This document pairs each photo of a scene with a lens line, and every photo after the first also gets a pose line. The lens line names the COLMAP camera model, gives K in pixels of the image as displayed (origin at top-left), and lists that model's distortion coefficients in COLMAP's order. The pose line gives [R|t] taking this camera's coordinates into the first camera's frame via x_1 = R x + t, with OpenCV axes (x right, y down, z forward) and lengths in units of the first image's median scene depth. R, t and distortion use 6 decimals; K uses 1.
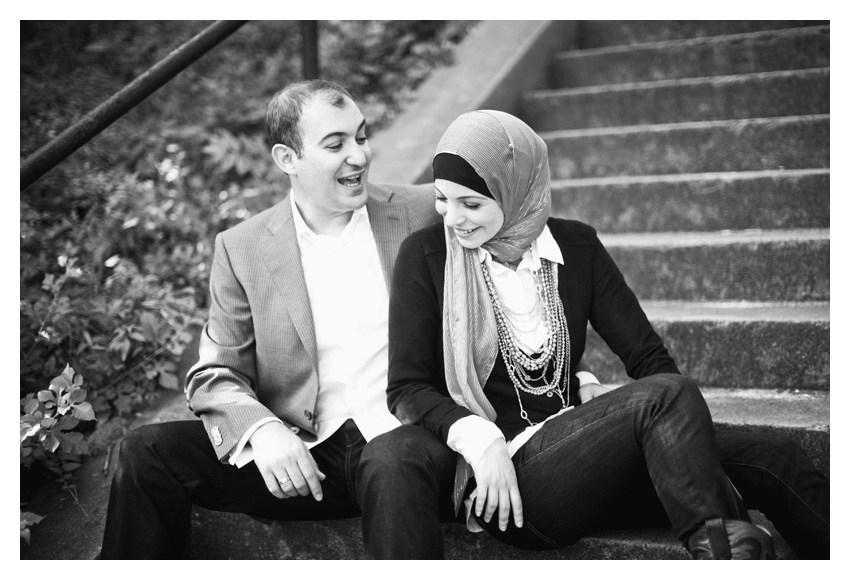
lens RADIAL K [[1069.5, 0, 425.0], [0, 1069.5, 290.0], [0, 0, 1]] dist [-0.102367, 0.029478]
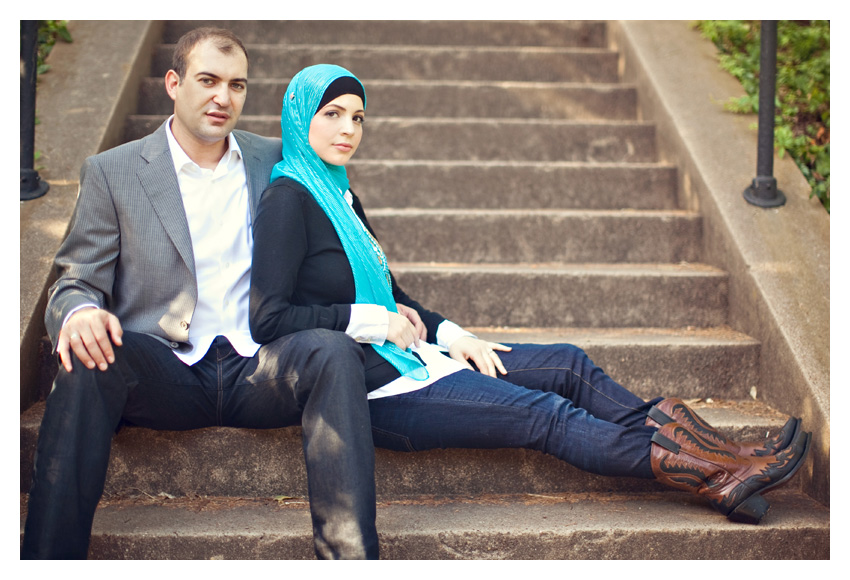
lens RADIAL K [[1069.5, 0, 425.0], [0, 1069.5, 290.0], [0, 0, 1]] dist [-0.102367, 0.029478]
pose [[0.877314, 0.024113, 0.479310, -0.284120], [-0.017941, 0.999687, -0.017454, 0.062674], [-0.479581, 0.006713, 0.877472, -0.052170]]
